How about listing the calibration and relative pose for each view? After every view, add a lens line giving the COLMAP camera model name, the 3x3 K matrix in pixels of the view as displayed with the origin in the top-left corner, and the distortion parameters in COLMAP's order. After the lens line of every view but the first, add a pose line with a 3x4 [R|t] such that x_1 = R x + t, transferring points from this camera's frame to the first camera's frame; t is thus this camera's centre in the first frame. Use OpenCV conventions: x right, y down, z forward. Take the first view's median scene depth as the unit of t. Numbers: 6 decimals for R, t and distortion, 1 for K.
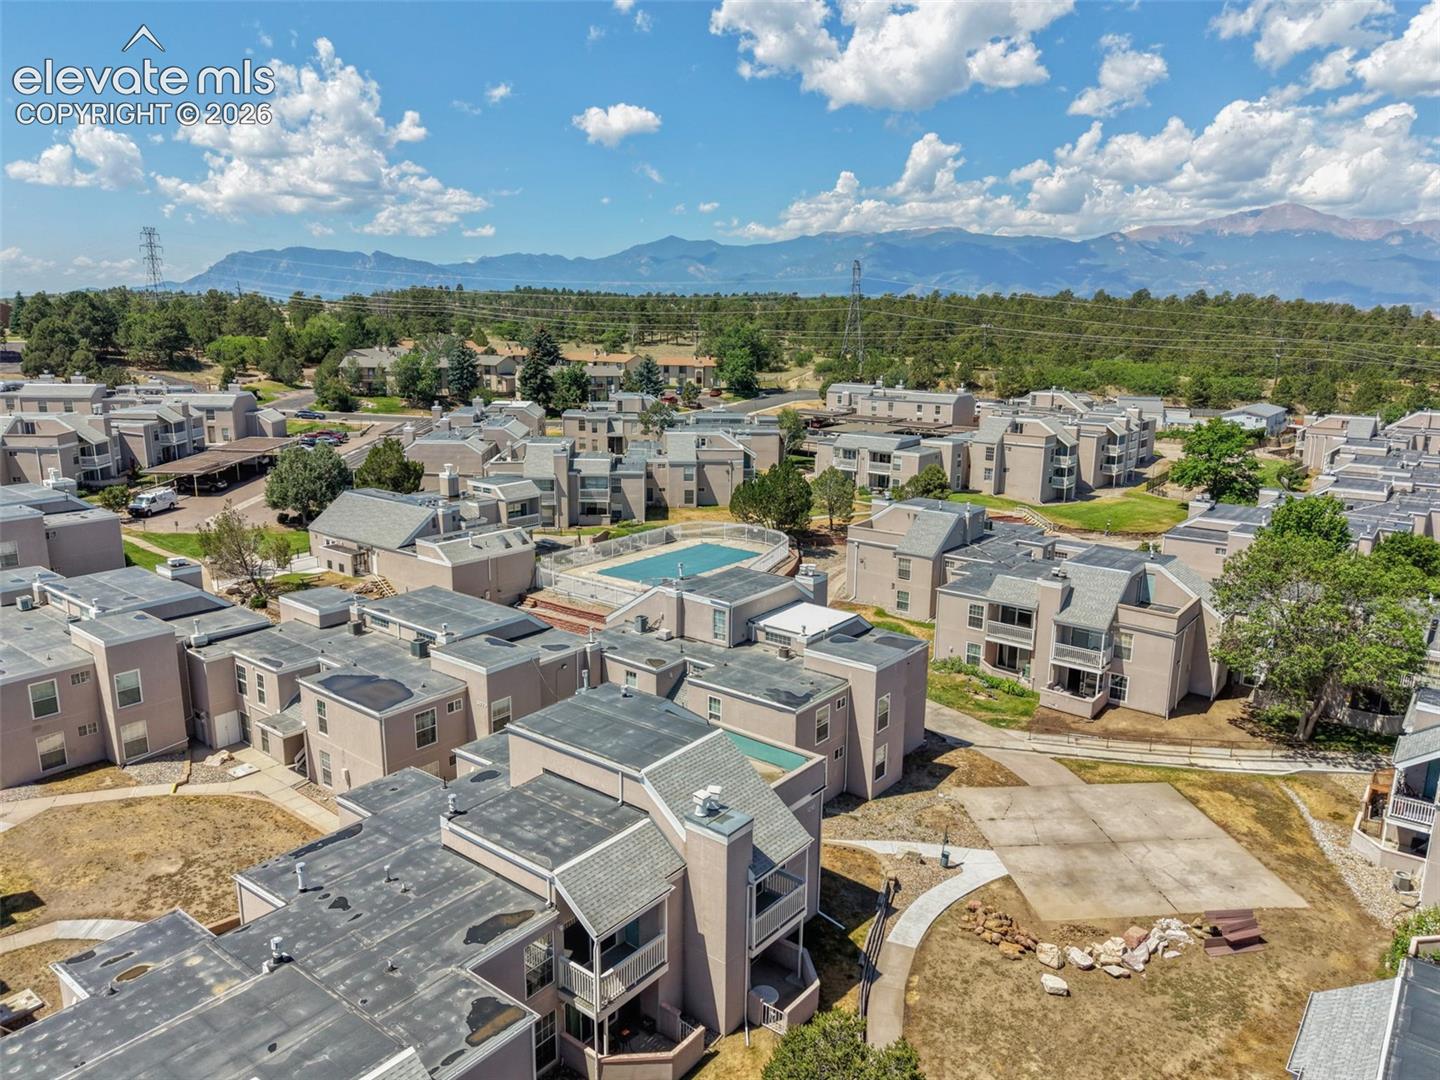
lens RADIAL K [[1011.5, 0, 720.0], [0, 1011.5, 540.0], [0, 0, 1]] dist [0.032998, -0.036807]
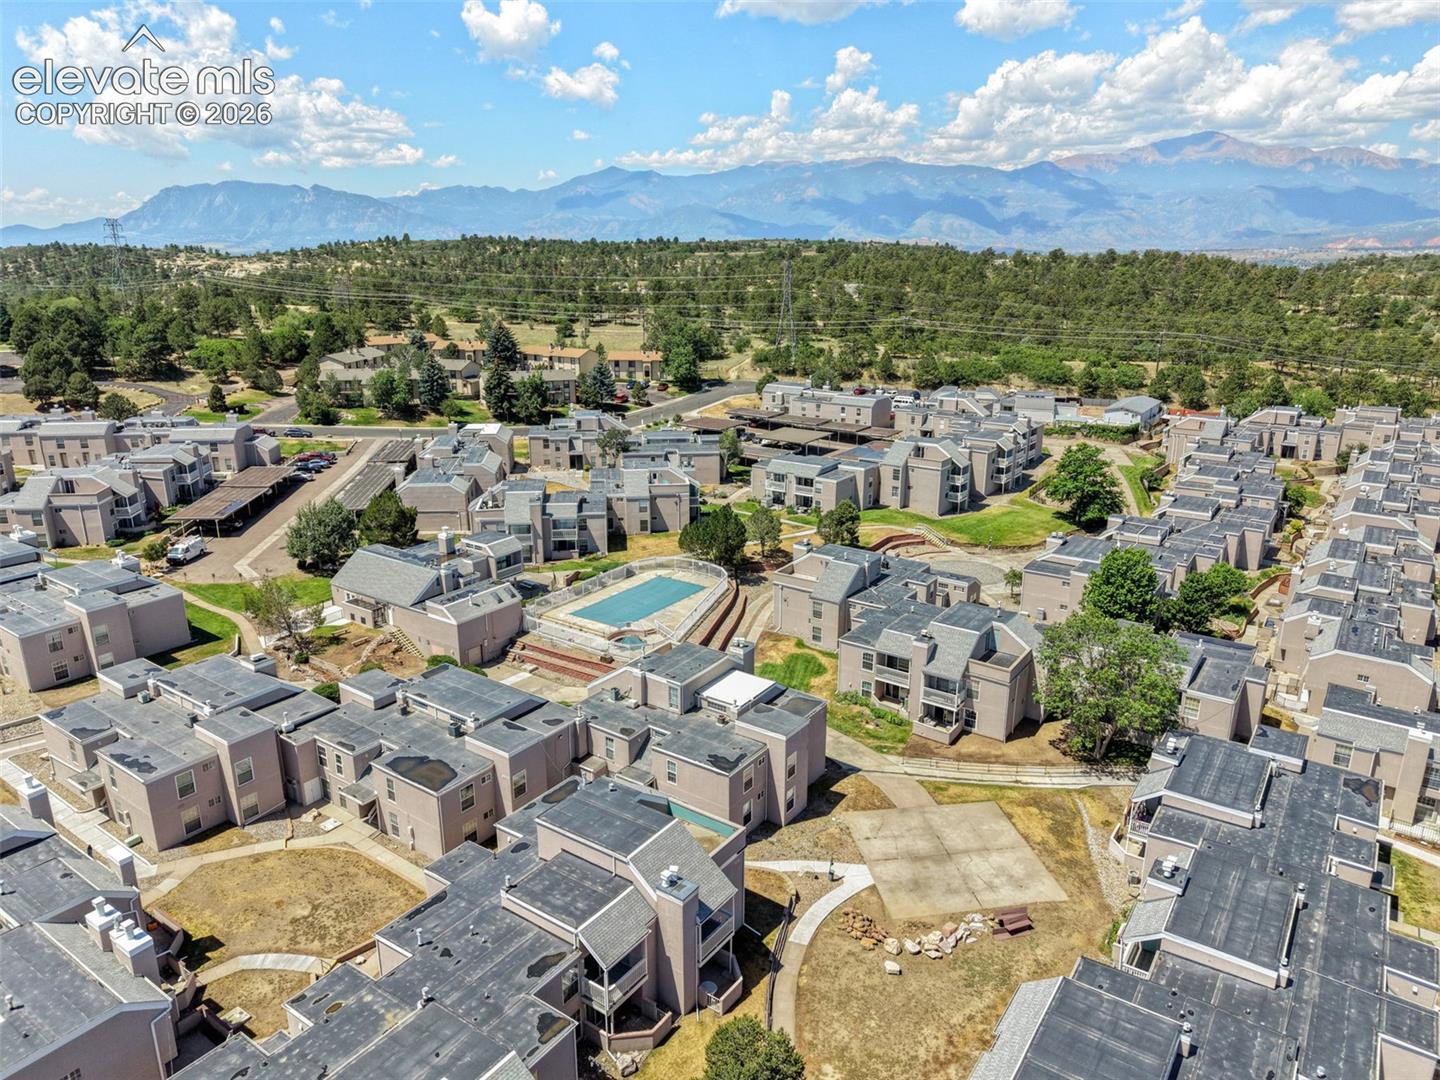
lens RADIAL K [[976.8, 0, 720.0], [0, 976.8, 540.0], [0, 0, 1]] dist [0.037878, -0.045646]
pose [[0.998398, -0.025702, 0.050407, 0.001085], [0.021819, 0.996859, 0.076135, -0.183428], [-0.052206, -0.074913, 0.995823, -0.240834]]
